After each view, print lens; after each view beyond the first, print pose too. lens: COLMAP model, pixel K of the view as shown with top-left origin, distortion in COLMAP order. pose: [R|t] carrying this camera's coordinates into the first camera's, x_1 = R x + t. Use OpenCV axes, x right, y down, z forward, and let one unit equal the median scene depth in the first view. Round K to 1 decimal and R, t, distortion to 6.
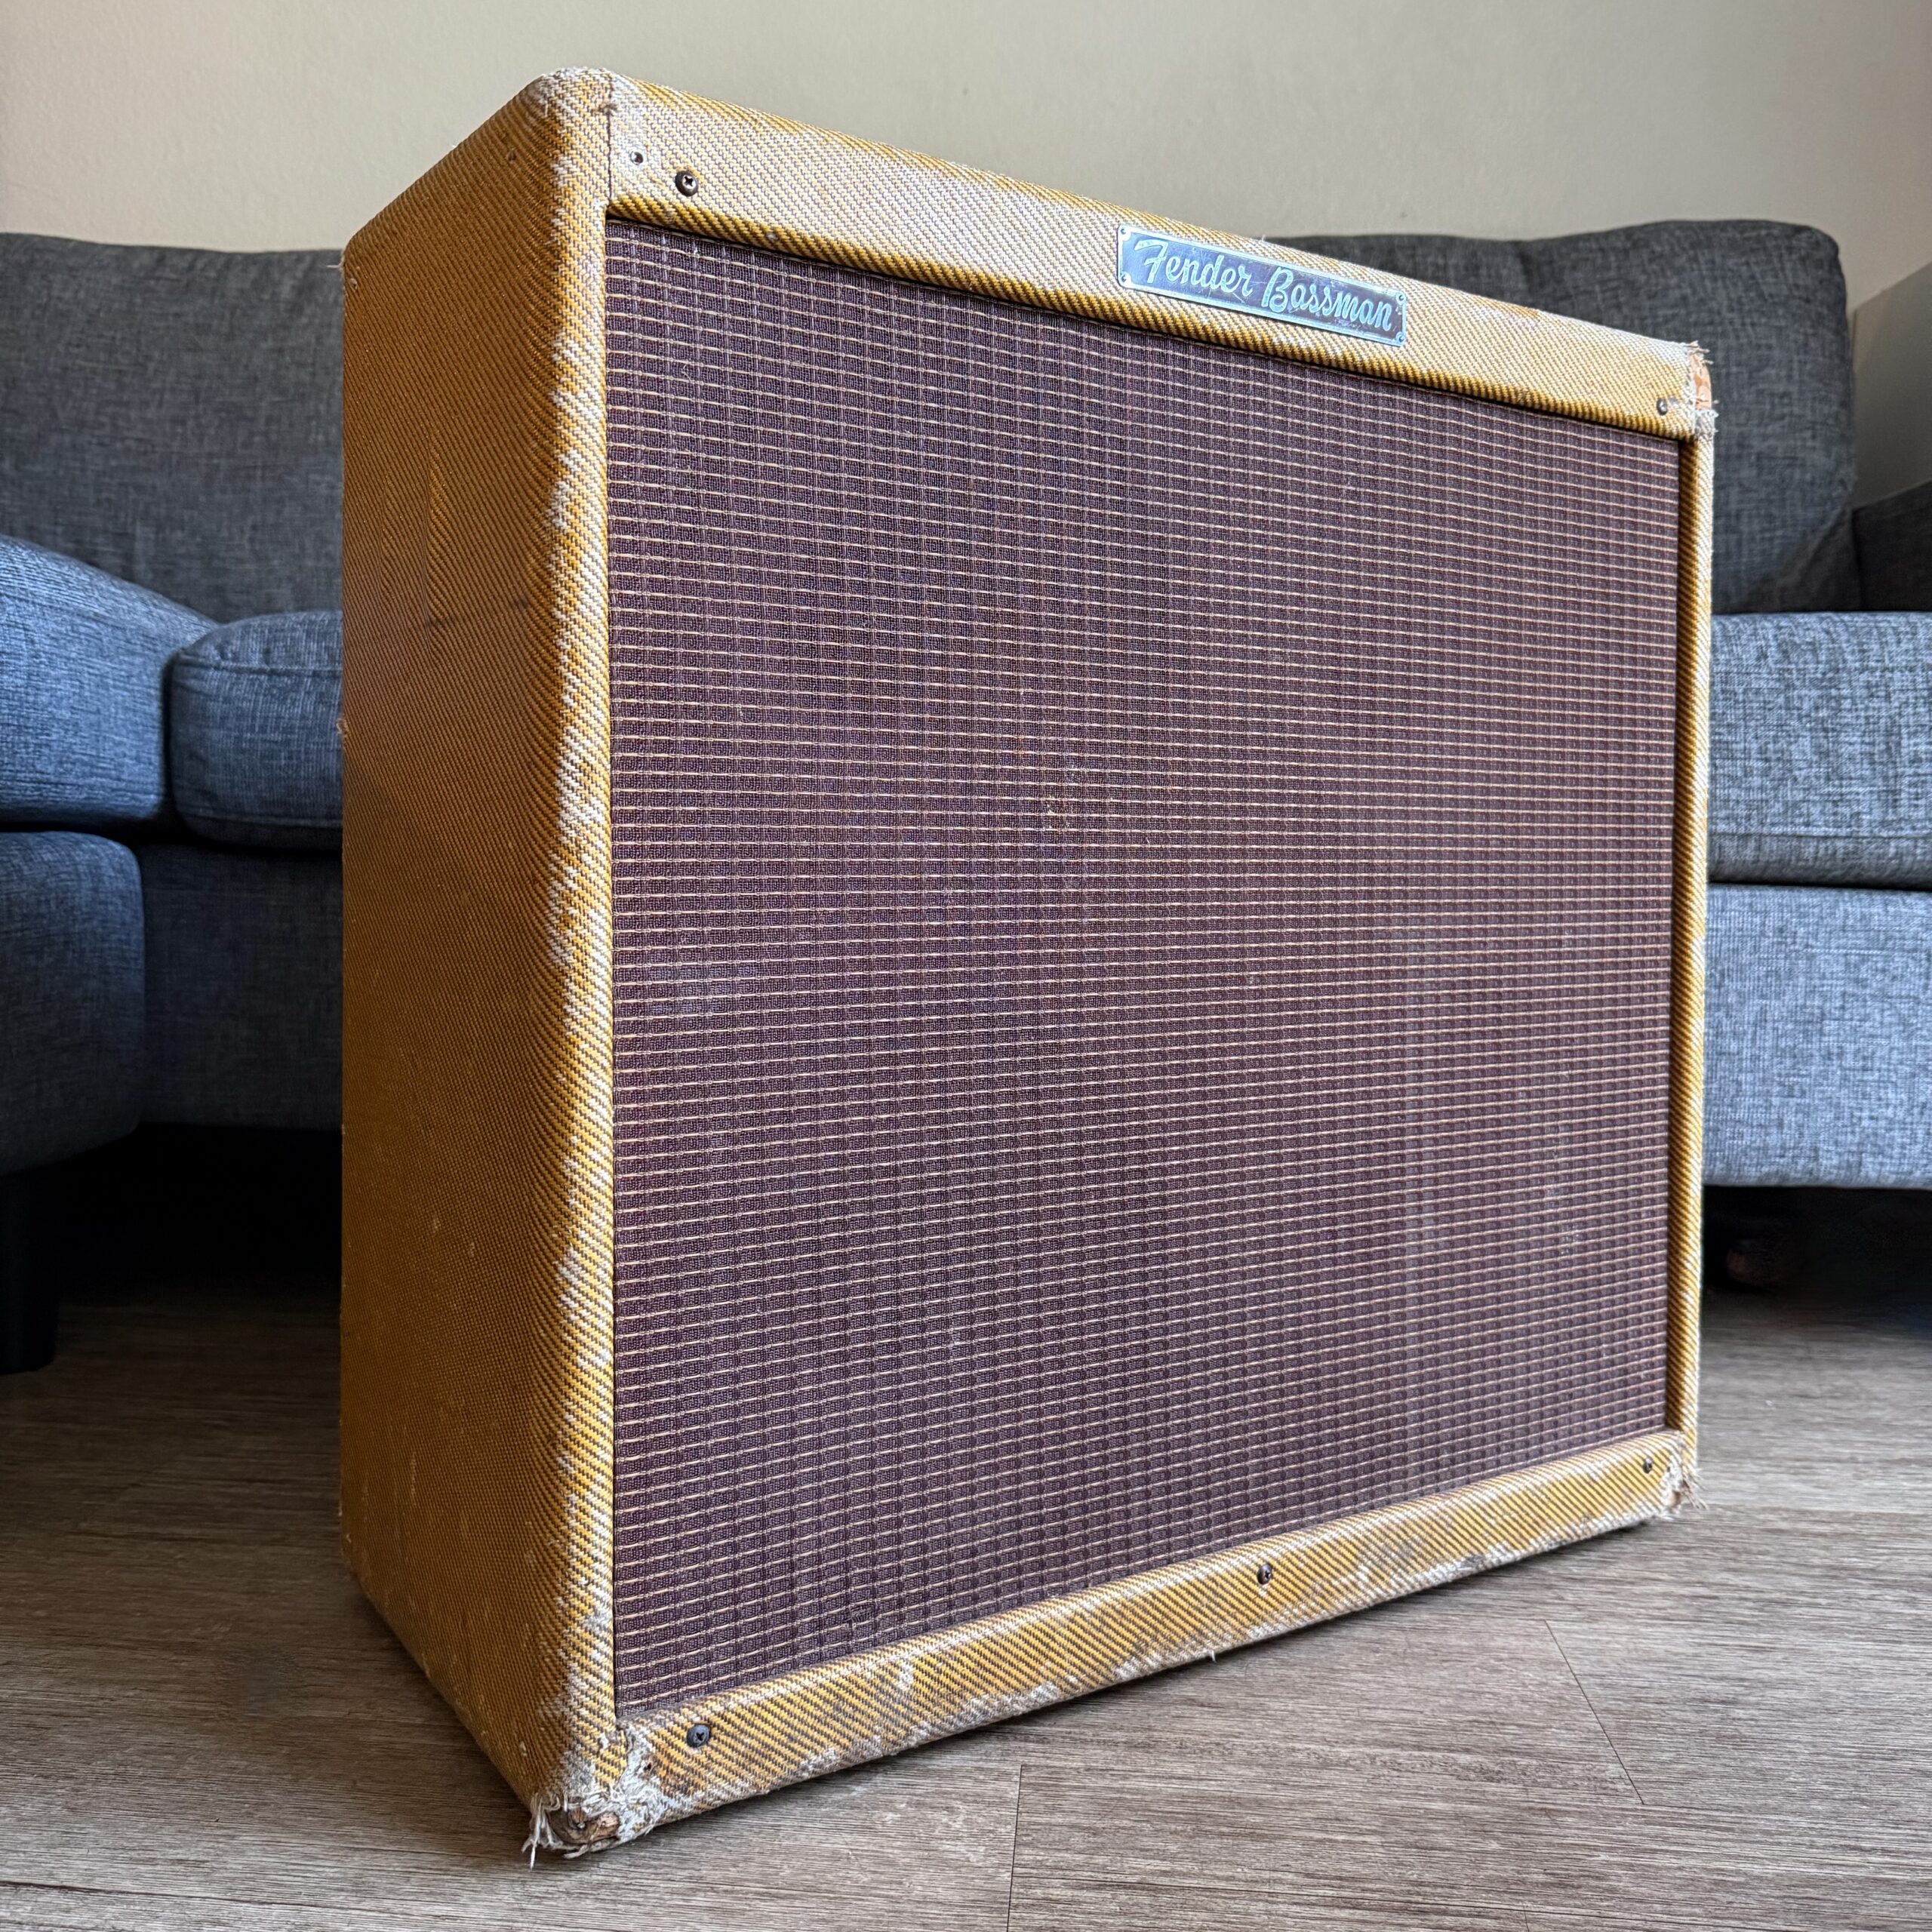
lens RADIAL K [[1842.1, 0, 965.9], [0, 1842.1, 969.6], [0, 0, 1]] dist [-0.007561, -0.004495]
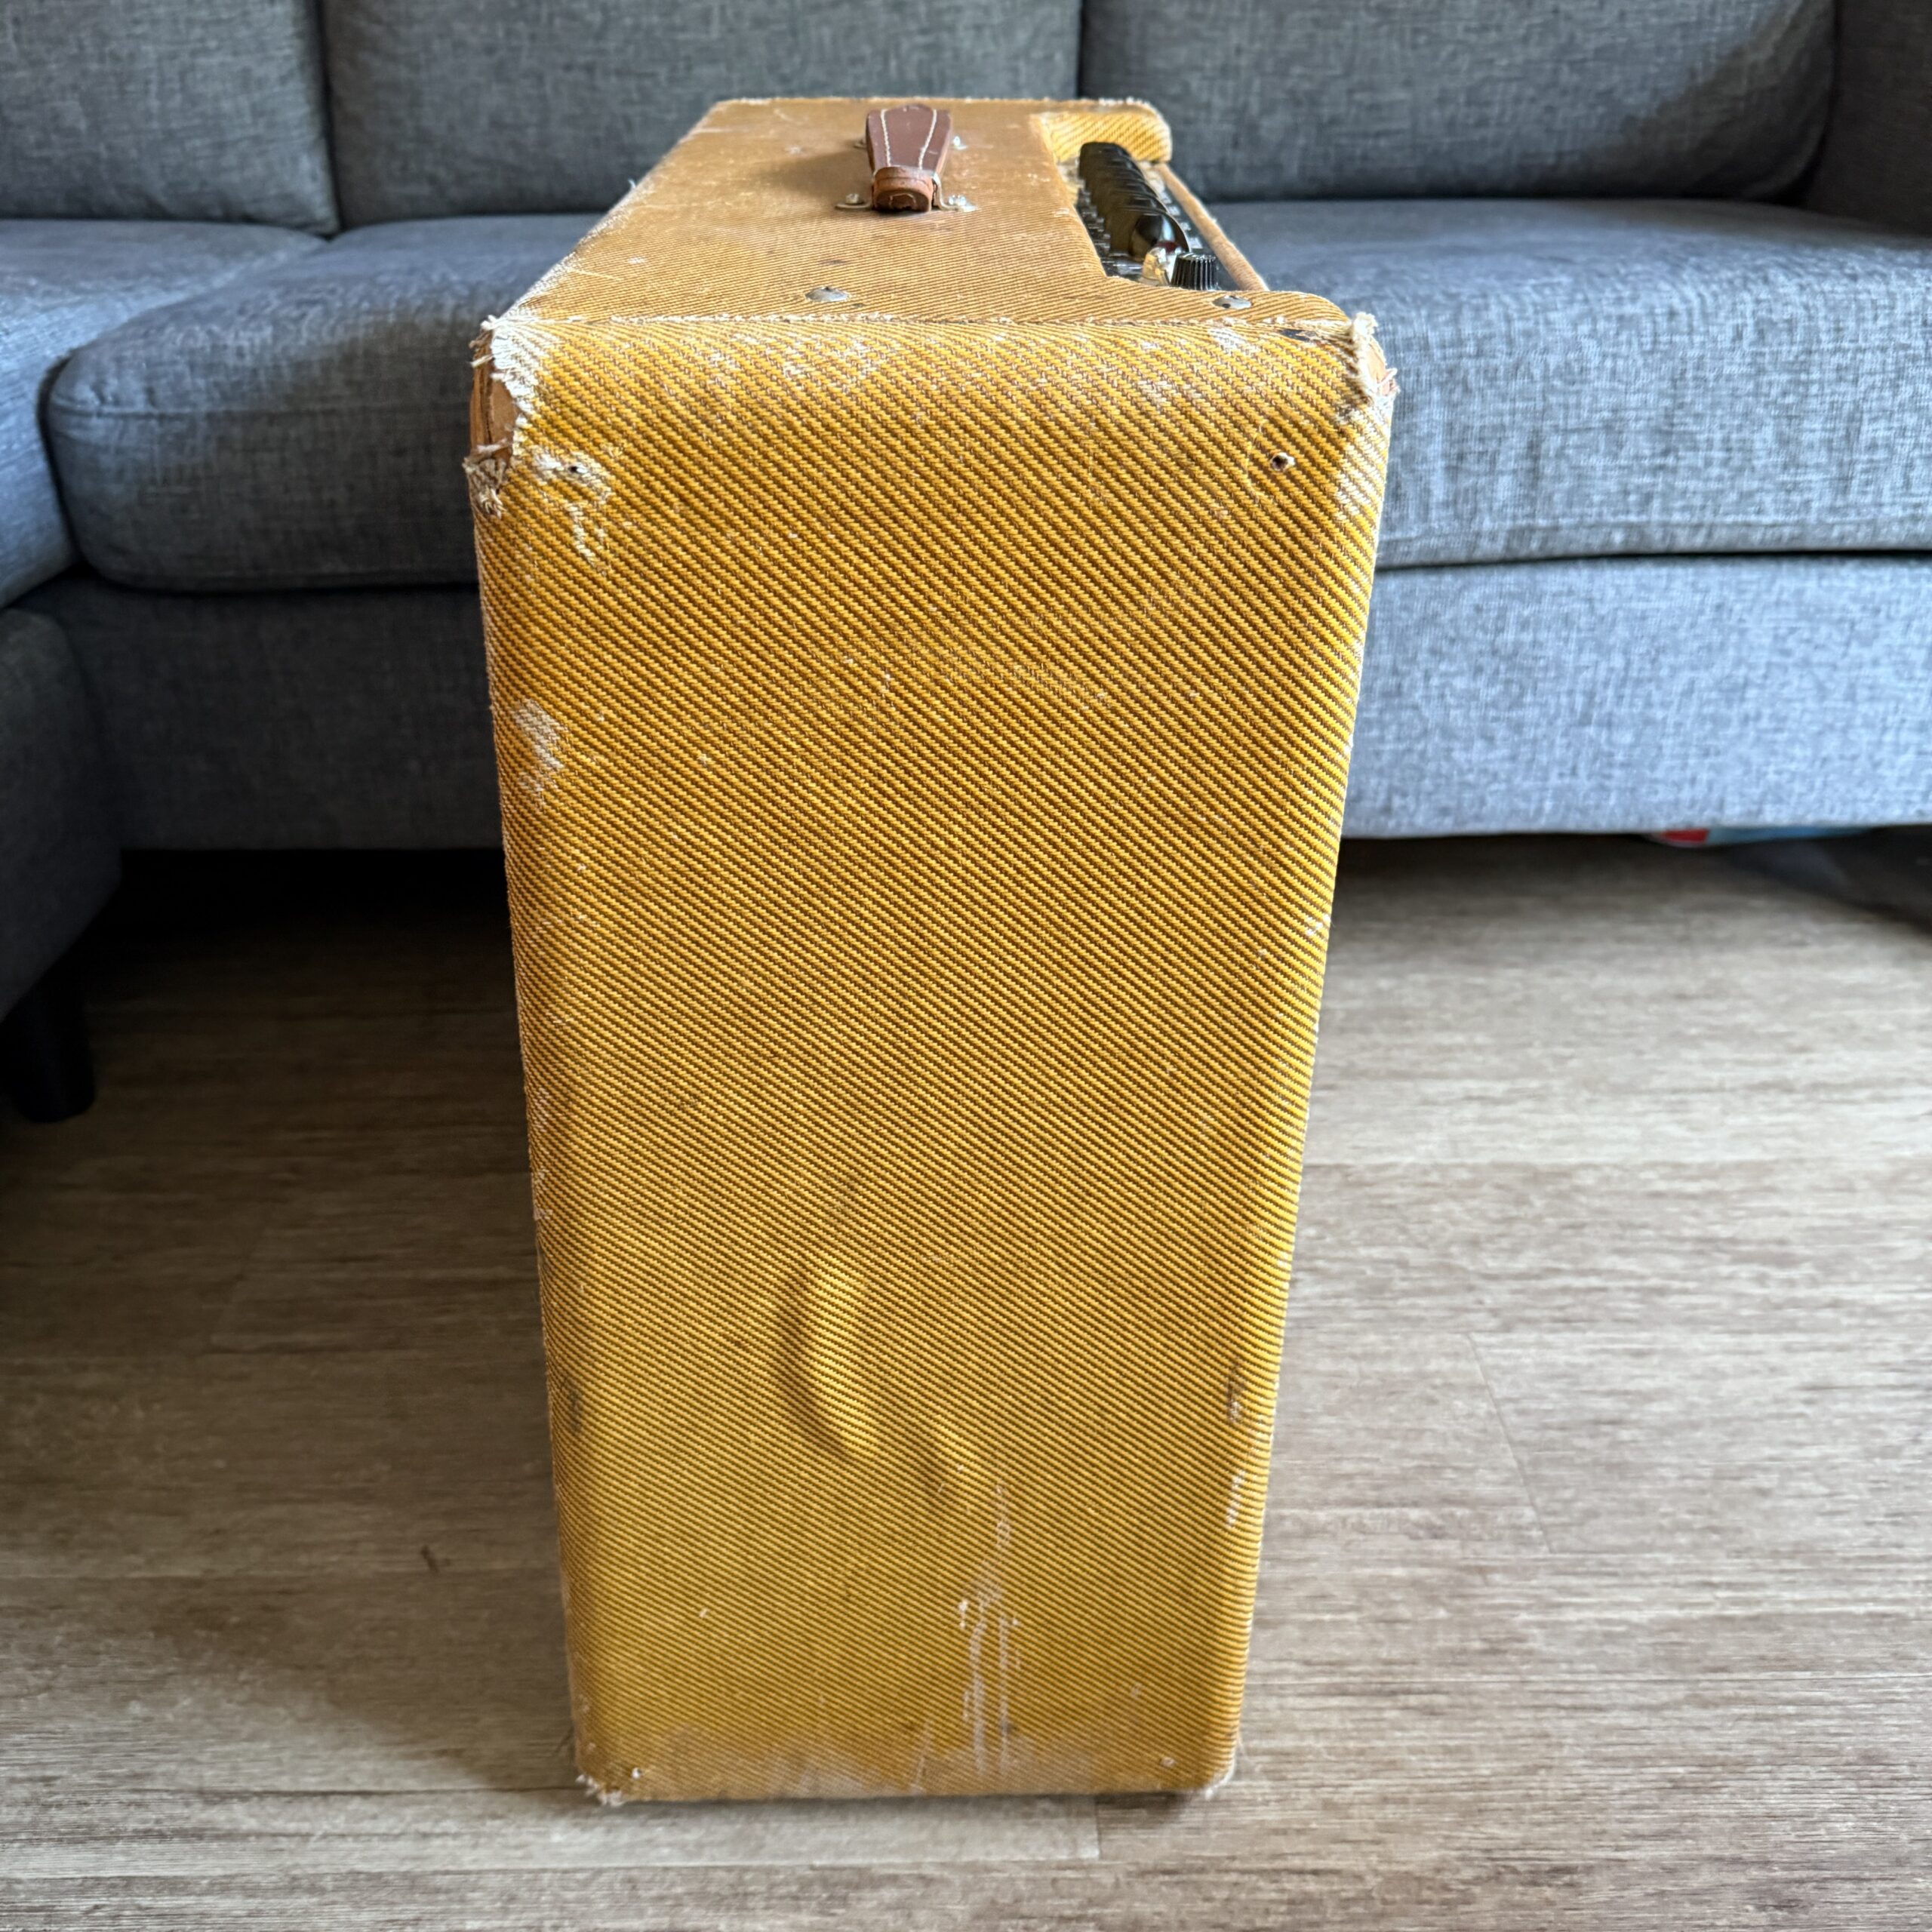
lens RADIAL K [[1845.4, 0, 966.0], [0, 1845.4, 966.0], [0, 0, 1]] dist [-0.004375, -0.010691]
pose [[0.995165, -0.073572, 0.065068, -0.085435], [0.039129, 0.904626, 0.424406, -0.426610], [-0.090087, -0.419808, 0.903131, 0.028251]]
